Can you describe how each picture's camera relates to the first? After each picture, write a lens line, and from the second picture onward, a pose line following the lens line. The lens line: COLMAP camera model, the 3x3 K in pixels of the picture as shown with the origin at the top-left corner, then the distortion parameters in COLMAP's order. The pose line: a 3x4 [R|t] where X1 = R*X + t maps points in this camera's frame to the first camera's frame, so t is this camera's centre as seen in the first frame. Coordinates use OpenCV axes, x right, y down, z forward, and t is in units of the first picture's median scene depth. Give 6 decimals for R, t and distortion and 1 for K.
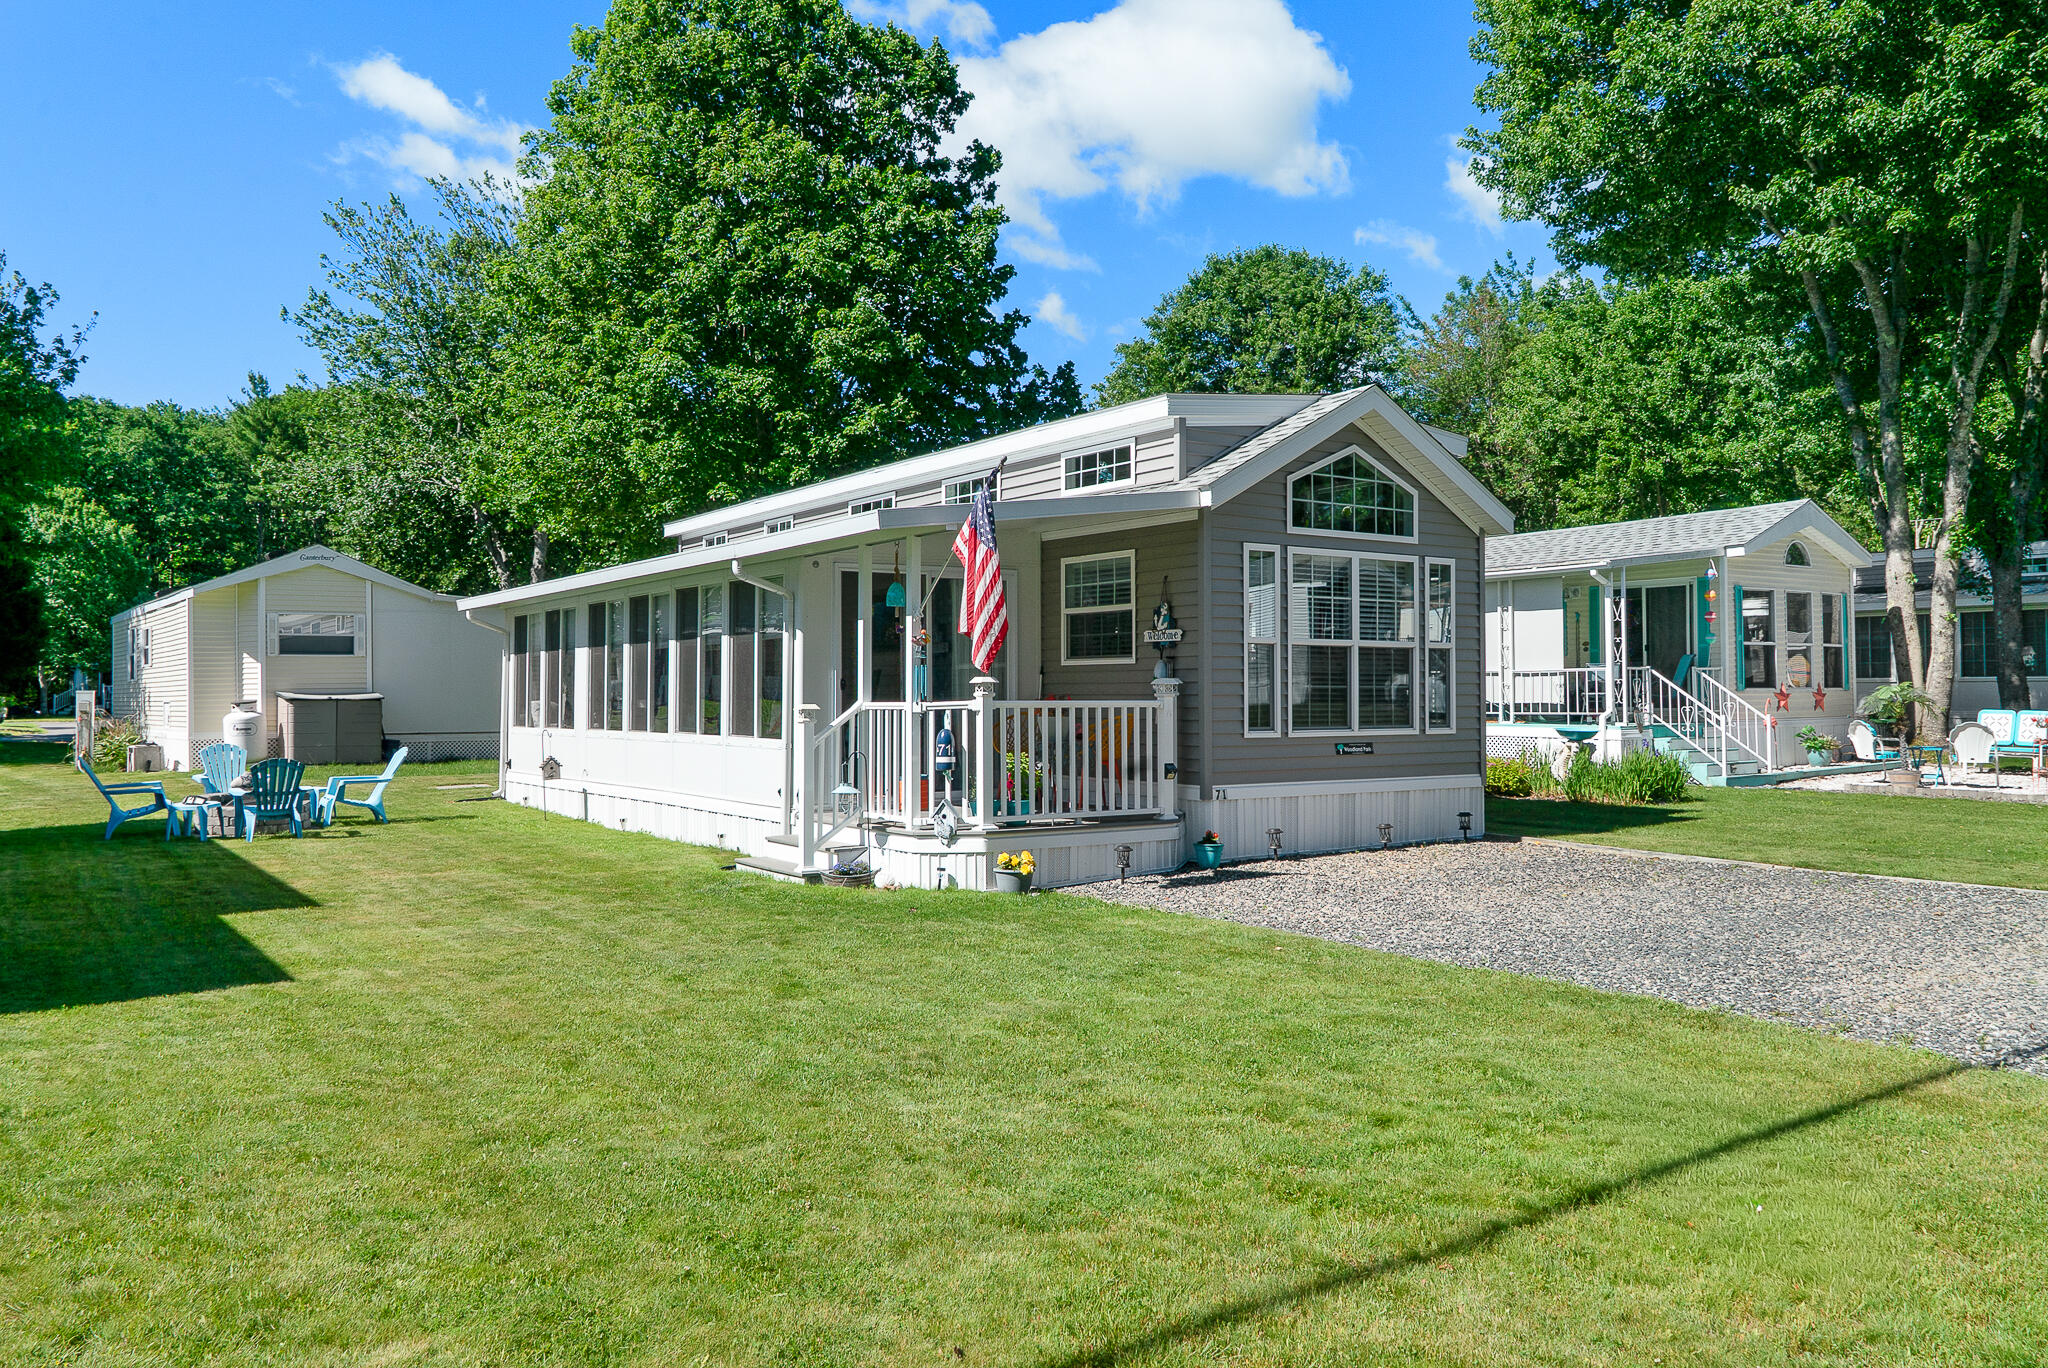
lens RADIAL K [[1482.8, 0, 1033.0], [0, 1482.8, 666.5], [0, 0, 1]] dist [-0.009982, 0.002451]
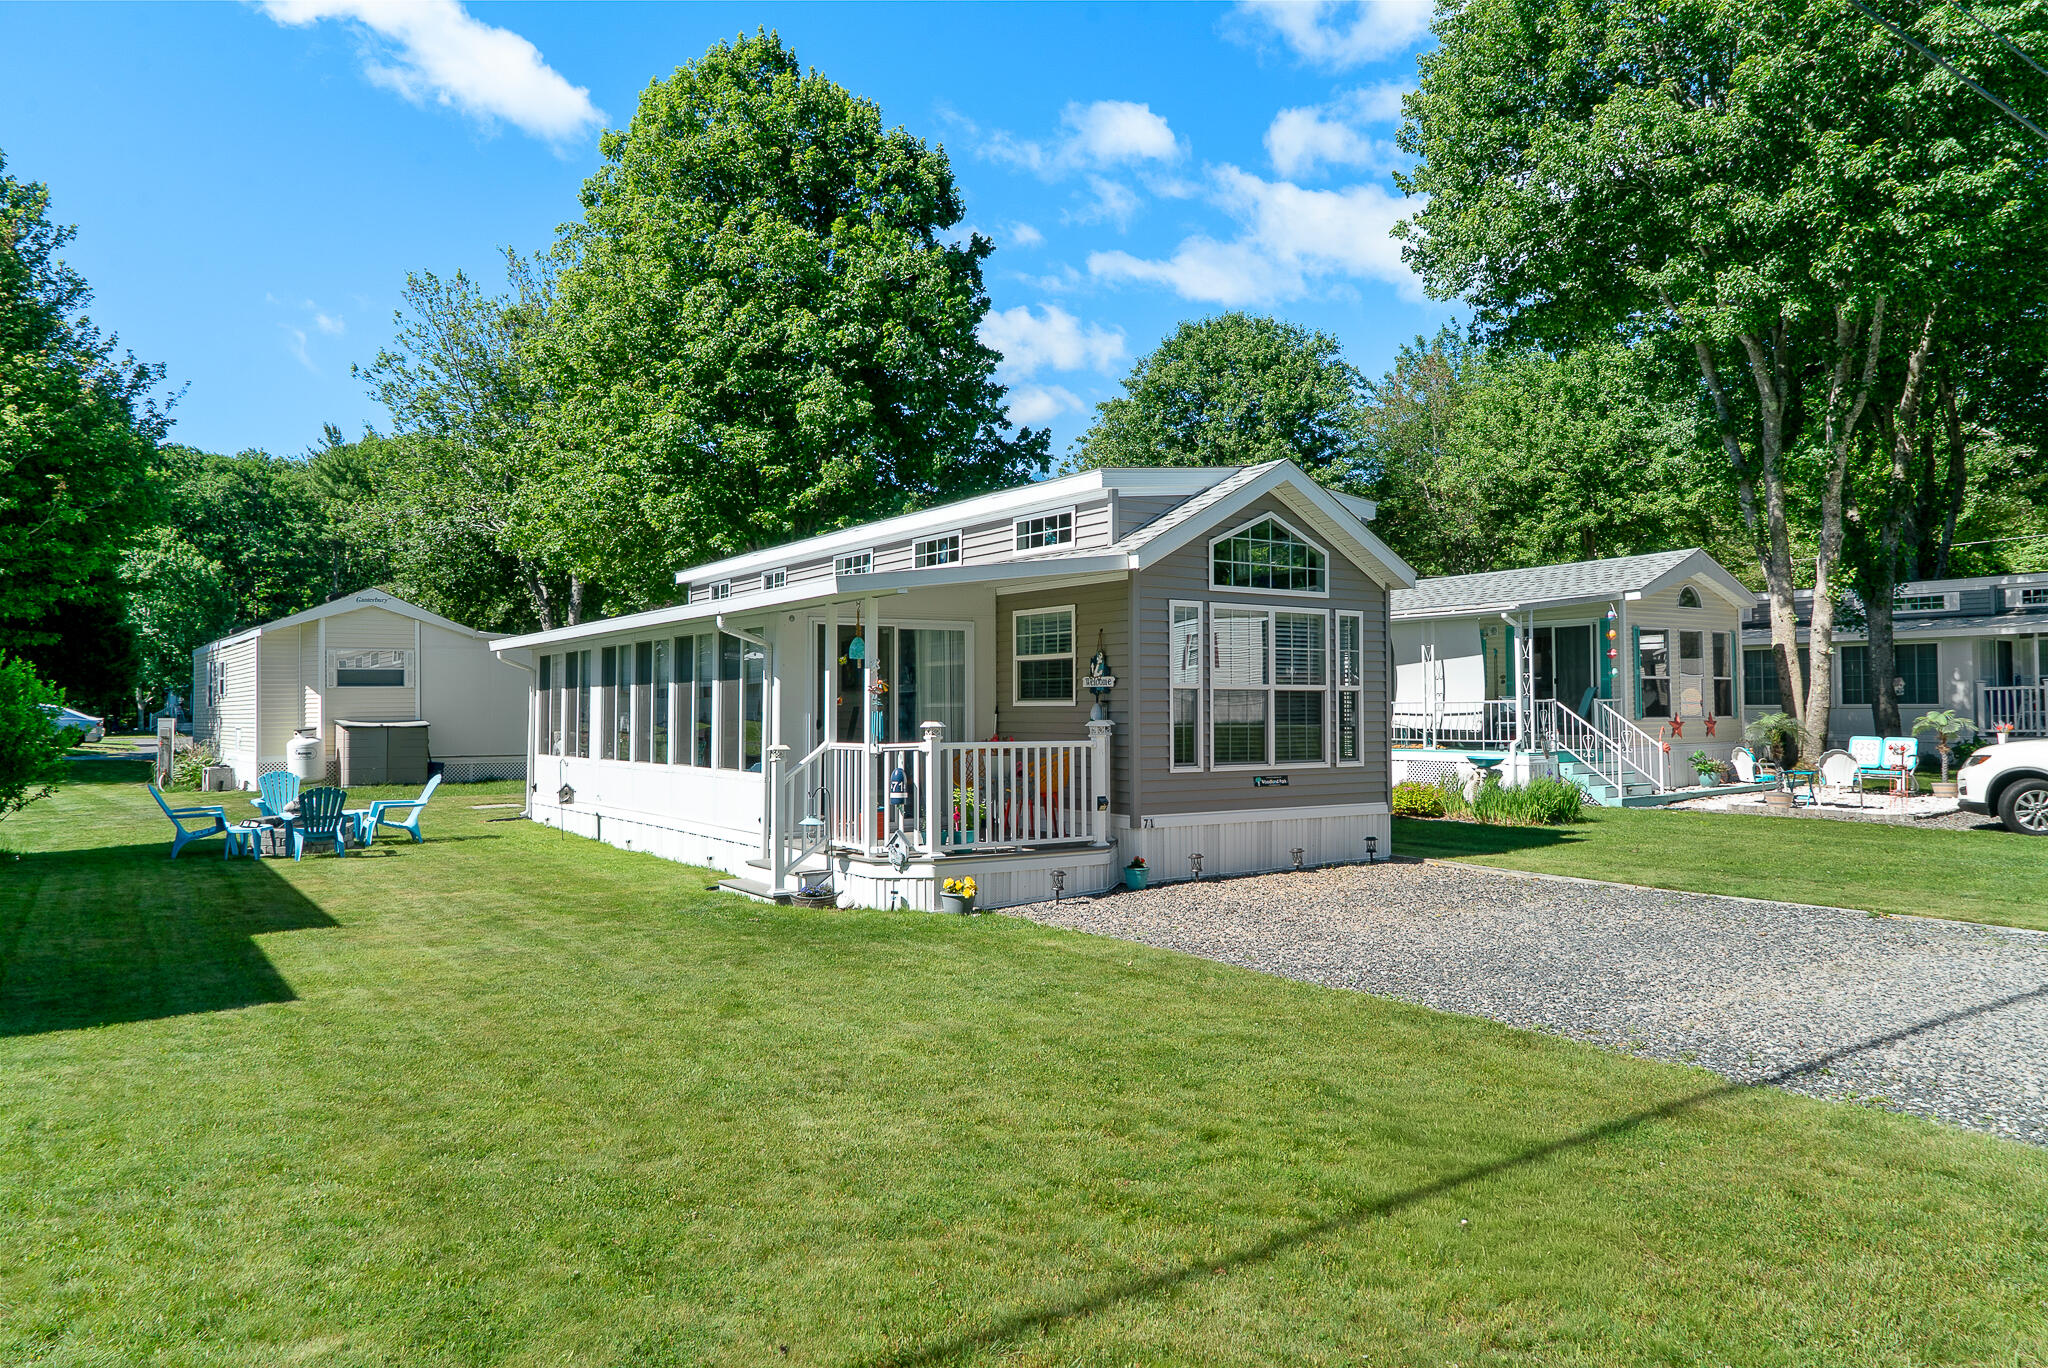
lens RADIAL K [[1341.5, 0, 1036.1], [0, 1341.5, 680.0], [0, 0, 1]] dist [-0.027992, 0.013067]
pose [[1.000000, -0.000216, 0.000839, 0.038011], [0.000220, 0.999993, -0.003705, -0.018005], [-0.000838, 0.003705, 0.999993, -0.019094]]
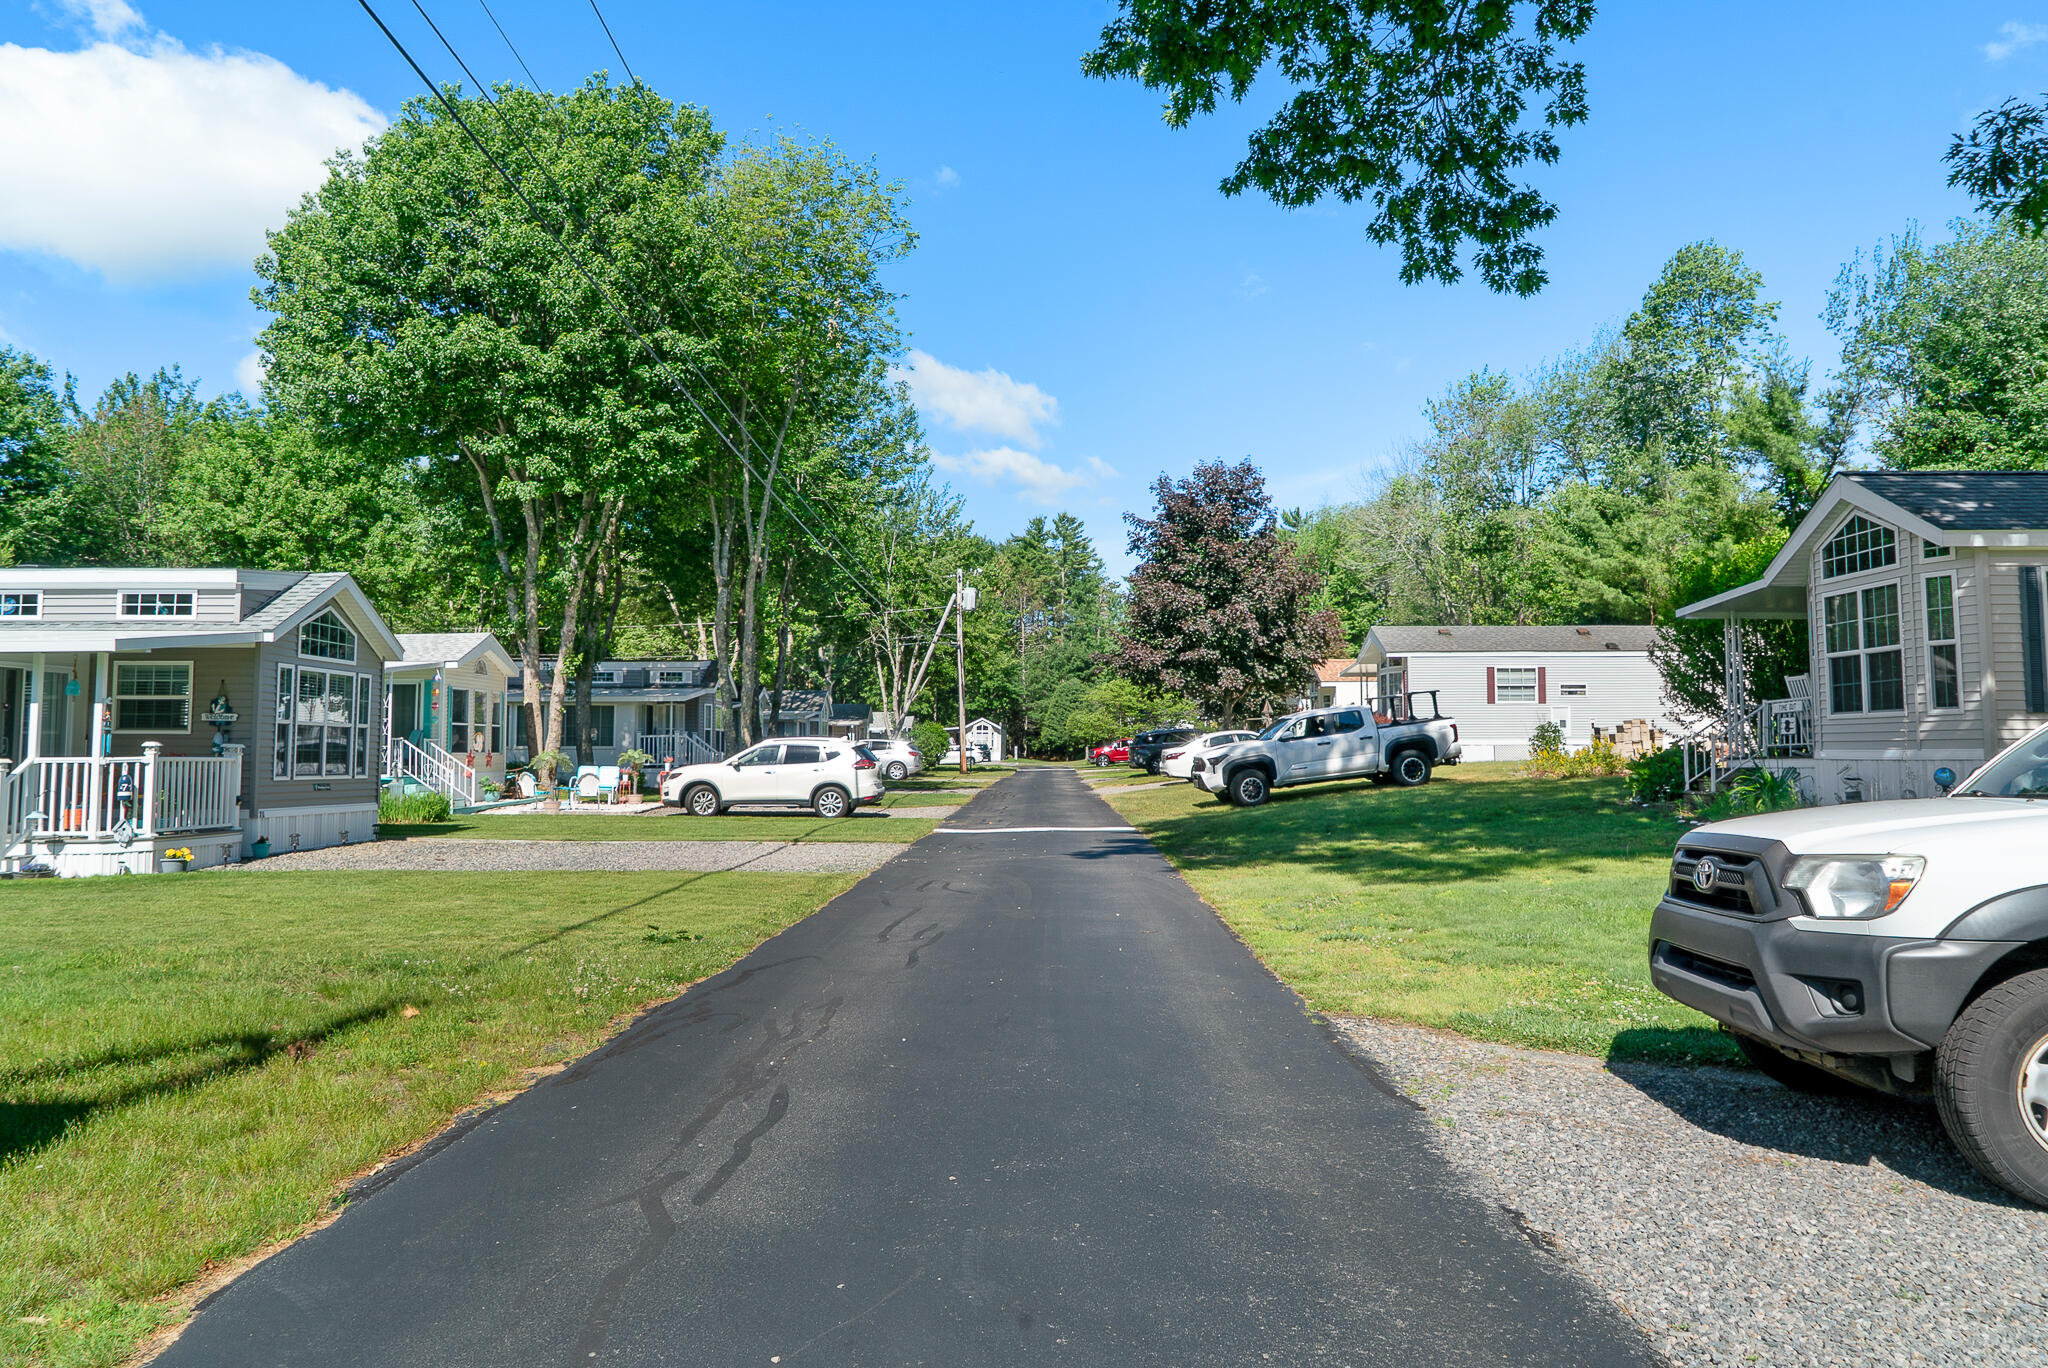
lens RADIAL K [[1341.5, 0, 1030.5], [0, 1341.5, 681.6], [0, 0, 1]] dist [-0.027992, 0.013067]
pose [[0.570508, 0.048742, 0.819844, -0.574785], [-0.016513, 0.998716, -0.047885, -0.004713], [-0.821126, 0.013781, 0.570580, -0.522542]]
